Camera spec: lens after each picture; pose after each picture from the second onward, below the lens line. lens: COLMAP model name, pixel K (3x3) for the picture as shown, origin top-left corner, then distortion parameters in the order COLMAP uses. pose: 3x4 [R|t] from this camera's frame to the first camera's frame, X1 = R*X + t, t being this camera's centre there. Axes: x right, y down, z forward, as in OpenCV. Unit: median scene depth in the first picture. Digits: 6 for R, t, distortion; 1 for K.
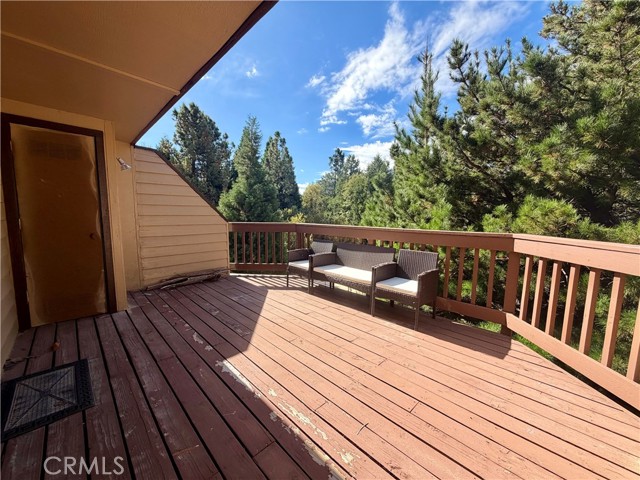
lens RADIAL K [[253.8, 0, 318.8], [0, 253.8, 241.0], [0, 0, 1]] dist [-0.000189, -0.000354]
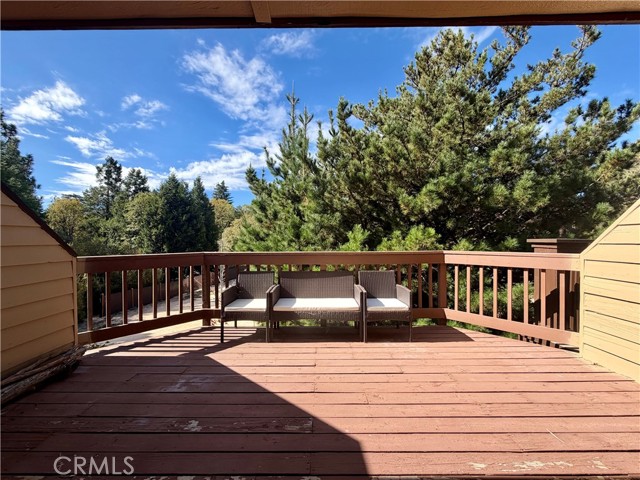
lens RADIAL K [[253.8, 0, 318.8], [0, 253.8, 241.0], [0, 0, 1]] dist [-0.000189, -0.000354]
pose [[0.704197, -0.017793, 0.709782, -0.457293], [0.087724, 0.994207, -0.062111, -0.034365], [-0.704565, 0.106004, 0.701678, 0.312424]]
